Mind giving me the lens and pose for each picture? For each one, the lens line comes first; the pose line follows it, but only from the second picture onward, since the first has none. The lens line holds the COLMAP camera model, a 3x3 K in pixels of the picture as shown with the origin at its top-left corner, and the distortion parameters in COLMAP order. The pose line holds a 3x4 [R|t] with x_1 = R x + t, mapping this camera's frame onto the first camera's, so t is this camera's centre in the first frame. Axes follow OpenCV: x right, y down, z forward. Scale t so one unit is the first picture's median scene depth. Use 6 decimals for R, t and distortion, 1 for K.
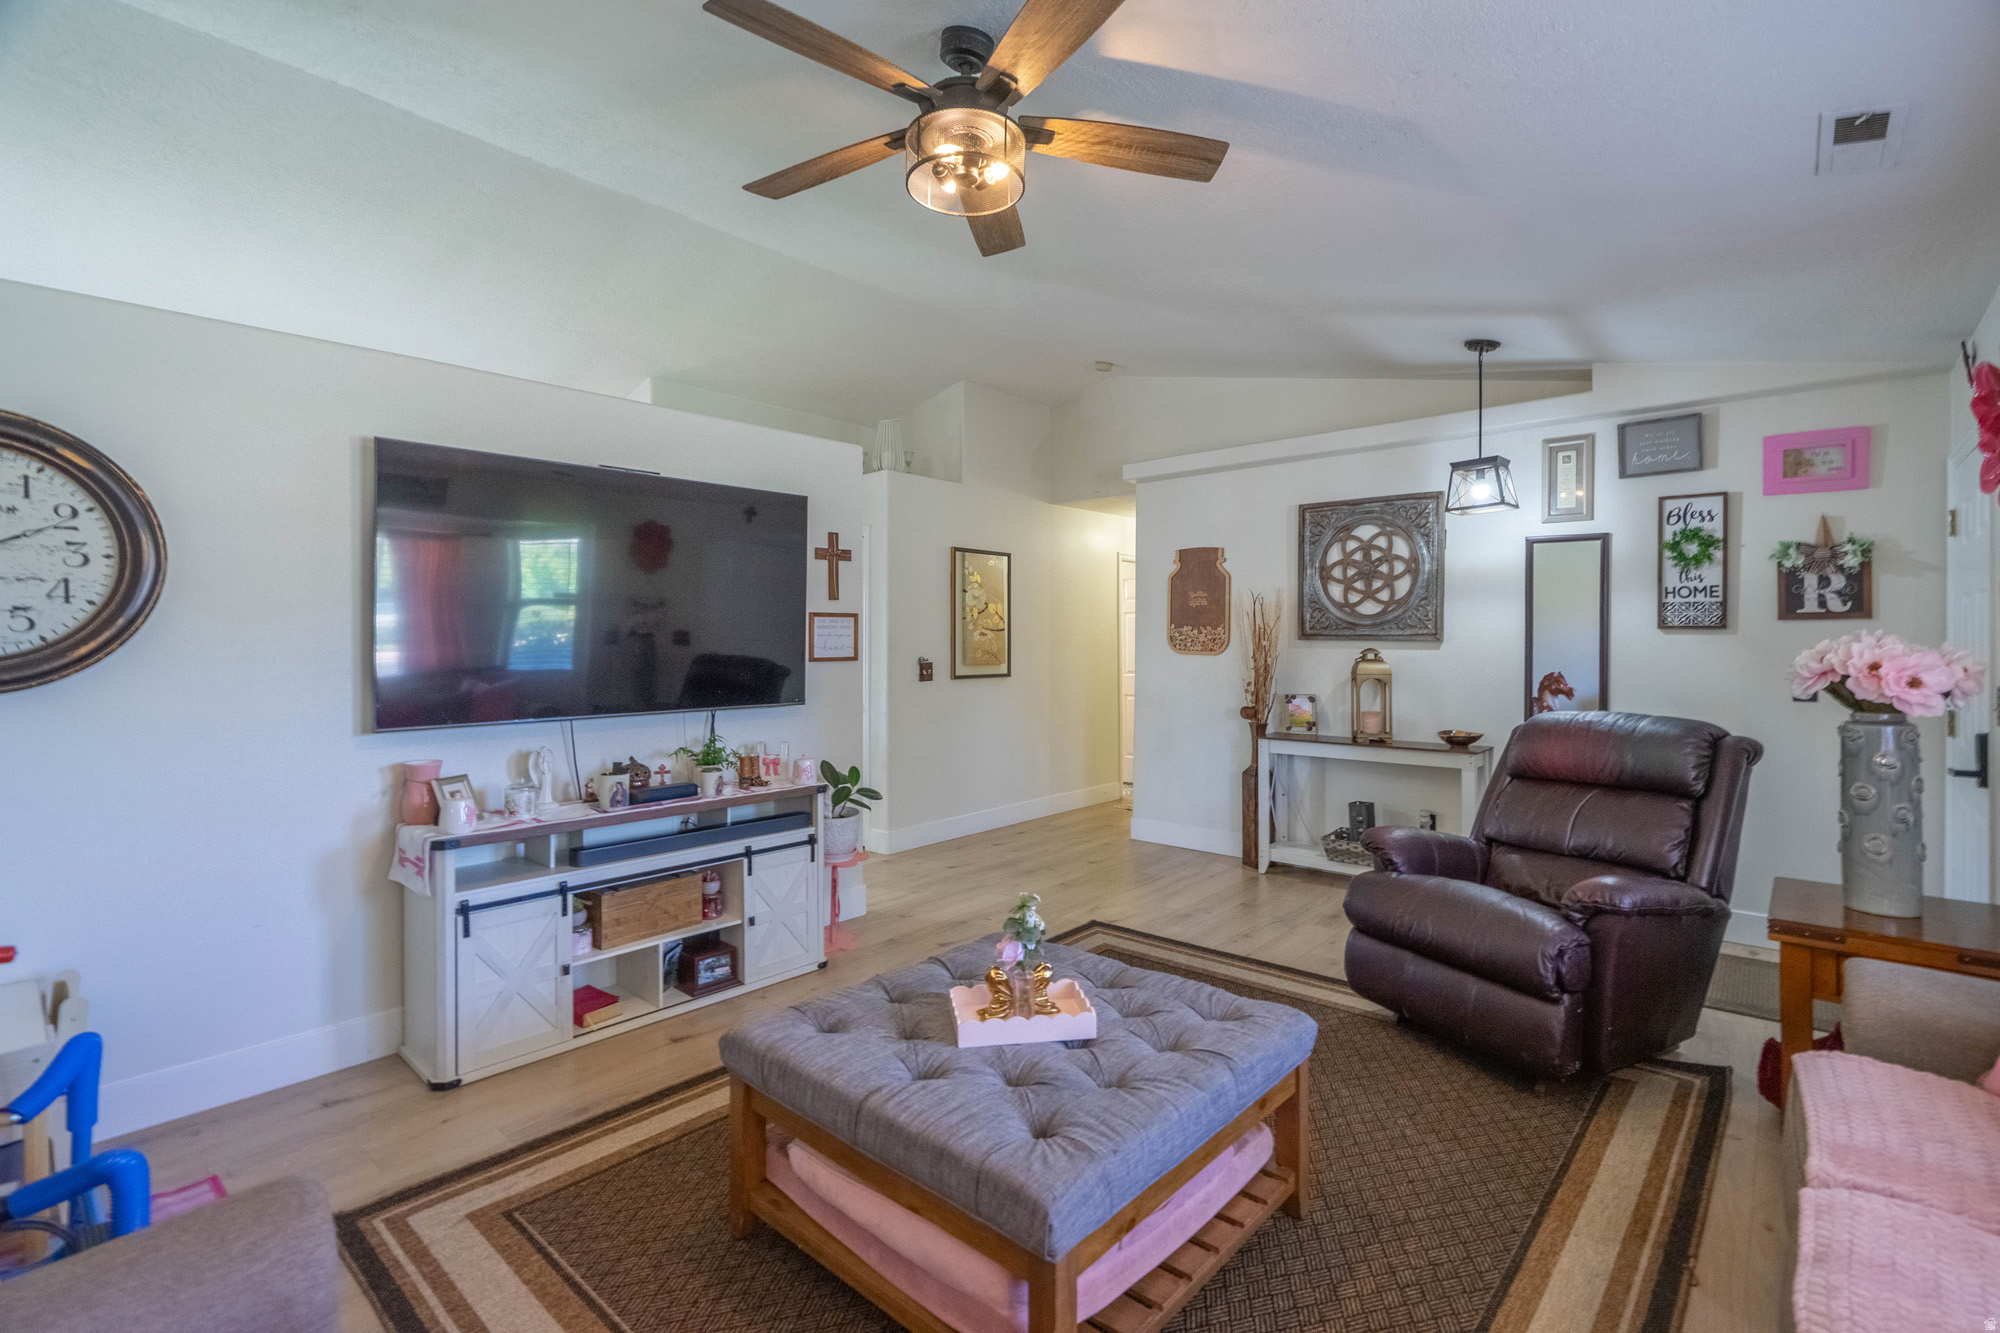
lens RADIAL K [[918.9, 0, 1000.6], [0, 918.9, 652.3], [0, 0, 1]] dist [0.001783, 0.001430]
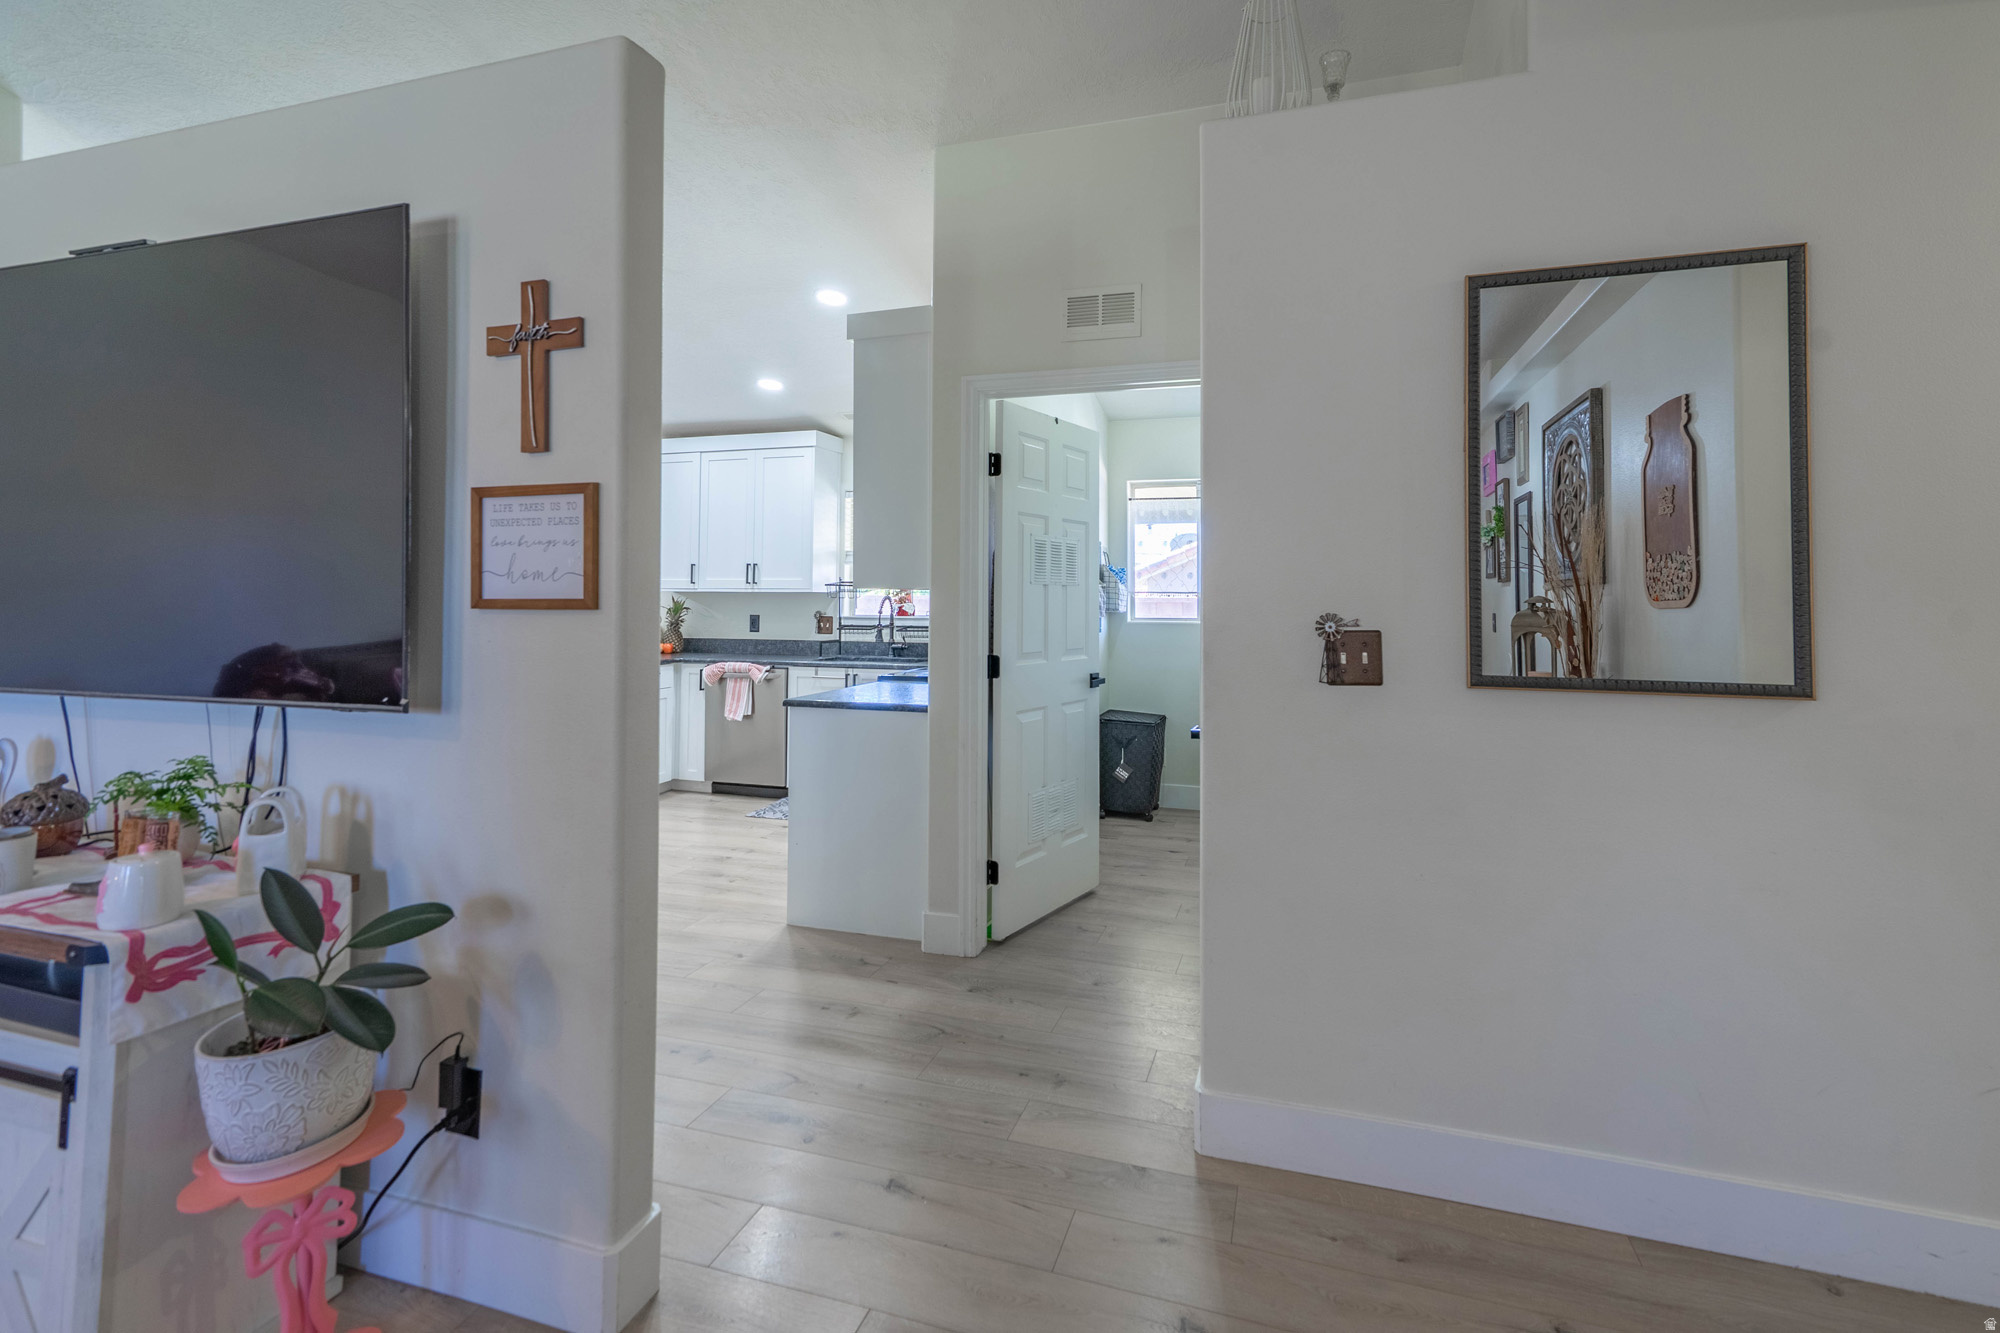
lens RADIAL K [[918.9, 0, 1027.7], [0, 918.9, 569.6], [0, 0, 1]] dist [0.001783, 0.001430]
pose [[0.398125, -0.027455, -0.916920, 0.263750], [-0.016438, 0.999178, -0.037055, 0.003999], [0.917184, 0.029825, 0.397346, 1.059181]]
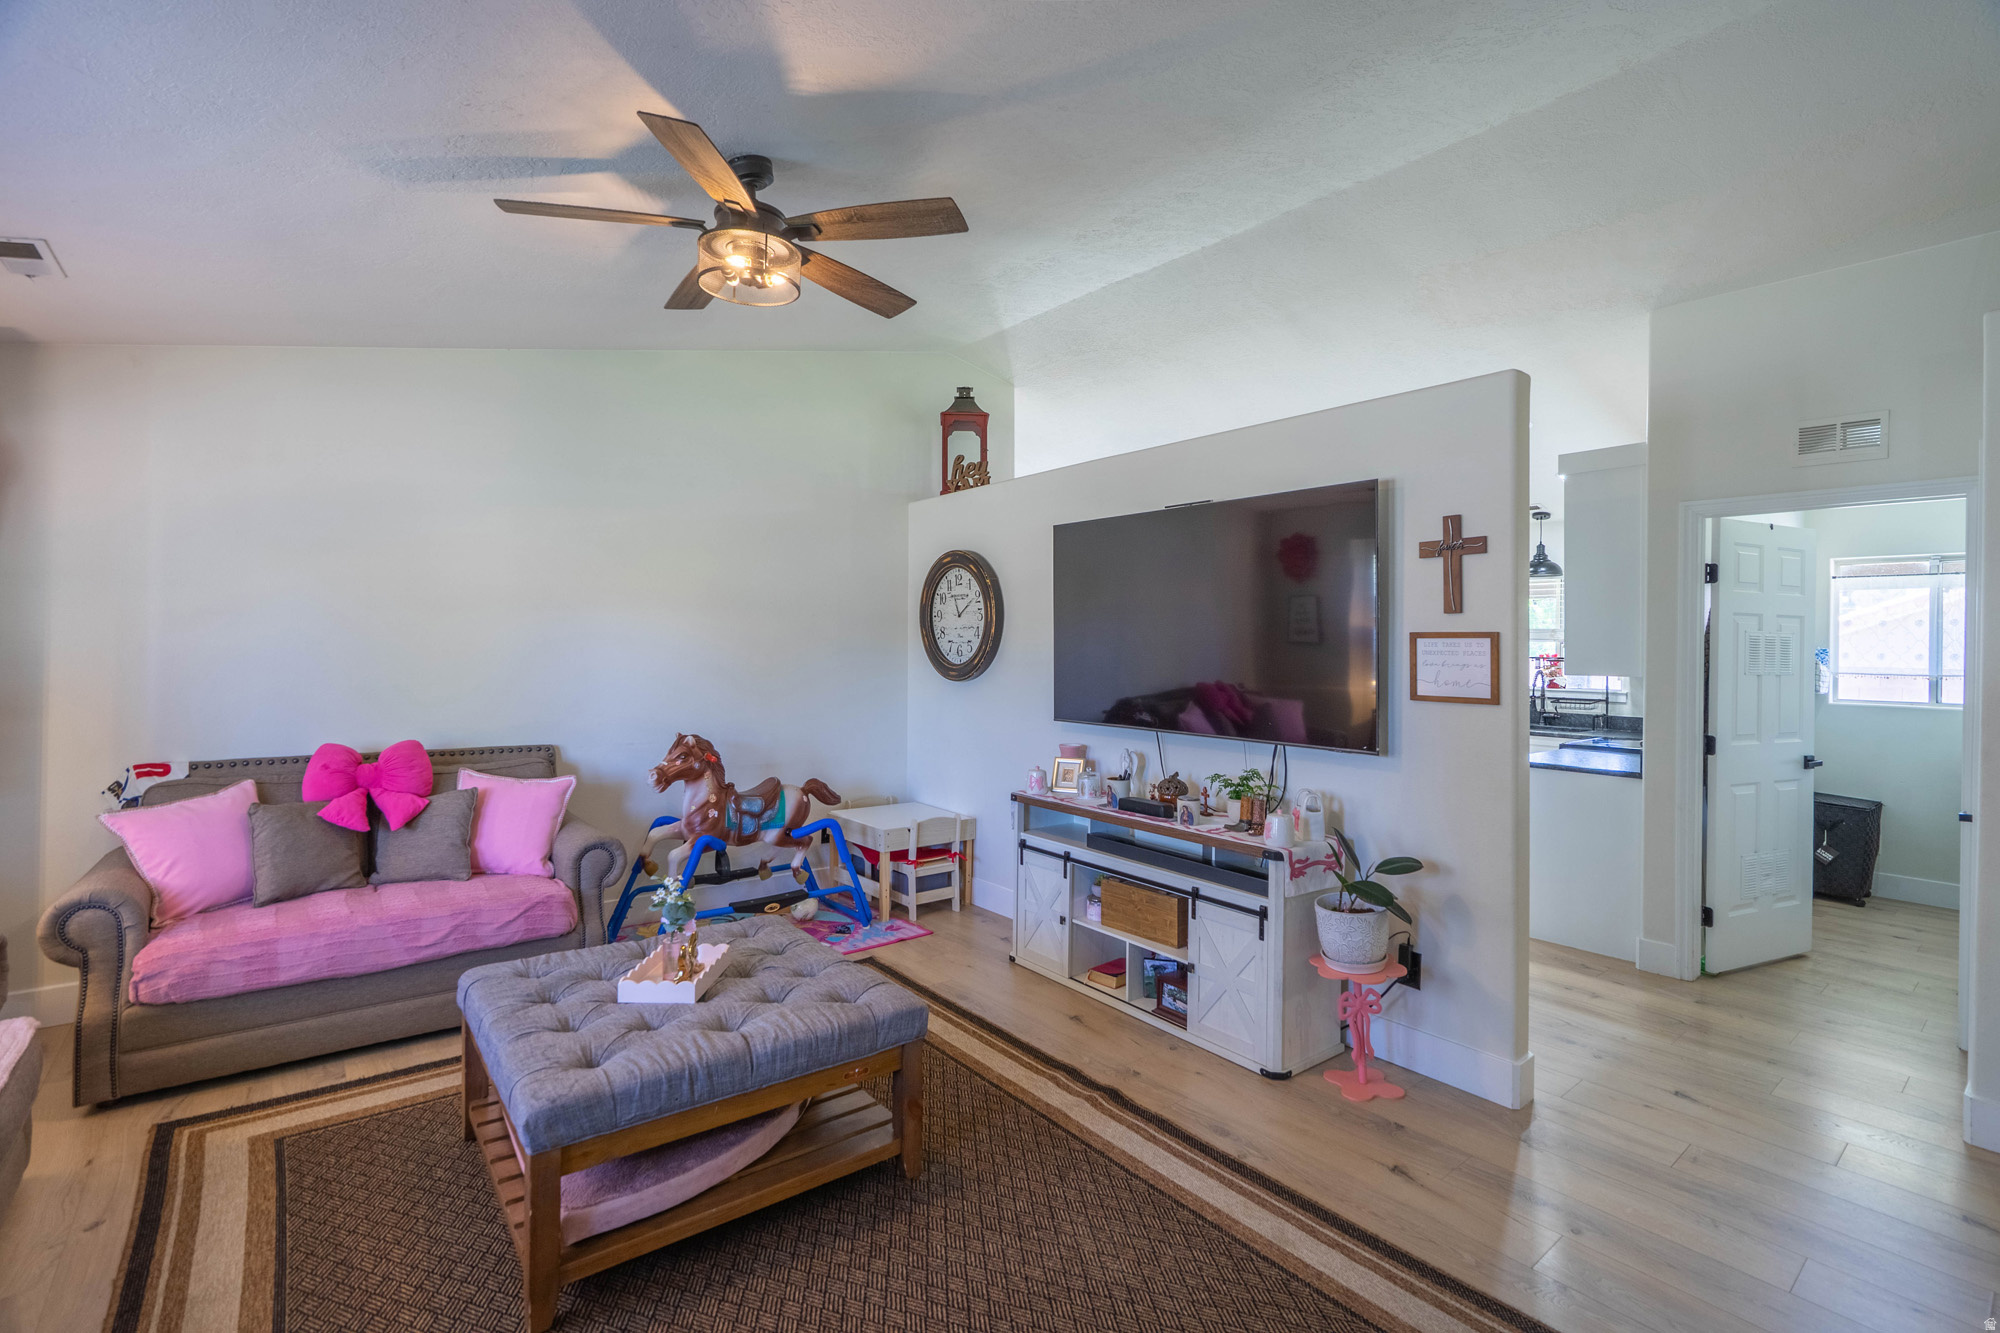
lens RADIAL K [[918.9, 0, 1005.9], [0, 918.9, 647.2], [0, 0, 1]] dist [0.001783, 0.001430]
pose [[-0.166810, 0.002601, -0.985986, 0.564604], [-0.027228, 0.999603, 0.007243, -0.028029], [0.985613, 0.028054, -0.166673, 0.801003]]
